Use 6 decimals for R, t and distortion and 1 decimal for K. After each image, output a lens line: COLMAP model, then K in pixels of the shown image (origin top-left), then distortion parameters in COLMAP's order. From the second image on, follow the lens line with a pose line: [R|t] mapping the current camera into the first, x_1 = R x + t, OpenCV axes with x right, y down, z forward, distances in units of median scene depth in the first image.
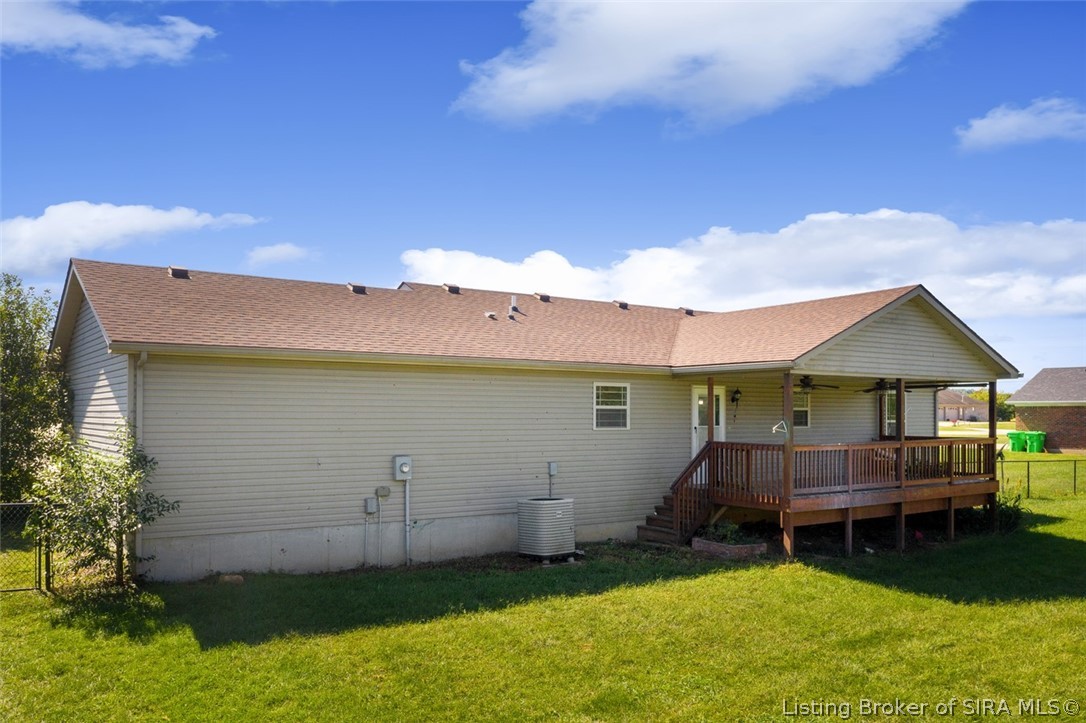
lens RADIAL K [[878.2, 0, 539.1], [0, 878.2, 408.1], [0, 0, 1]] dist [-0.010310, 0.000117]
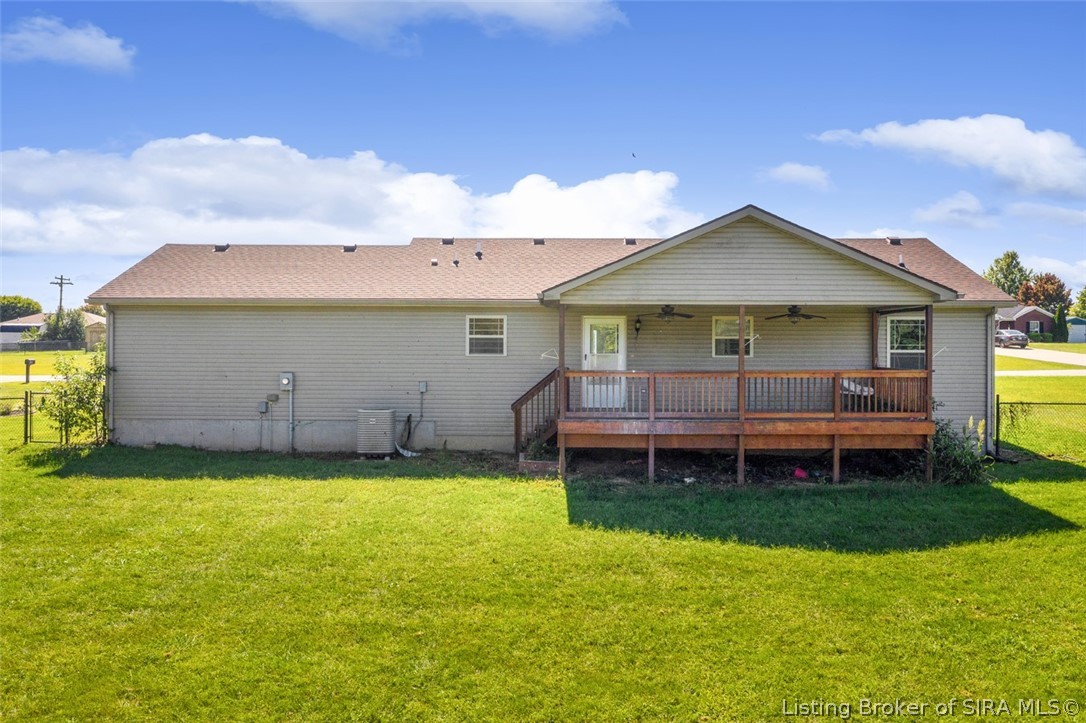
lens RADIAL K [[867.6, 0, 543.0], [0, 867.6, 361.5], [0, 0, 1]] dist [-0.013695, -0.001513]
pose [[0.813789, 0.012444, -0.581027, 0.799096], [0.001865, 0.999710, 0.024024, 0.004618], [0.581157, -0.020635, 0.813530, 0.110880]]
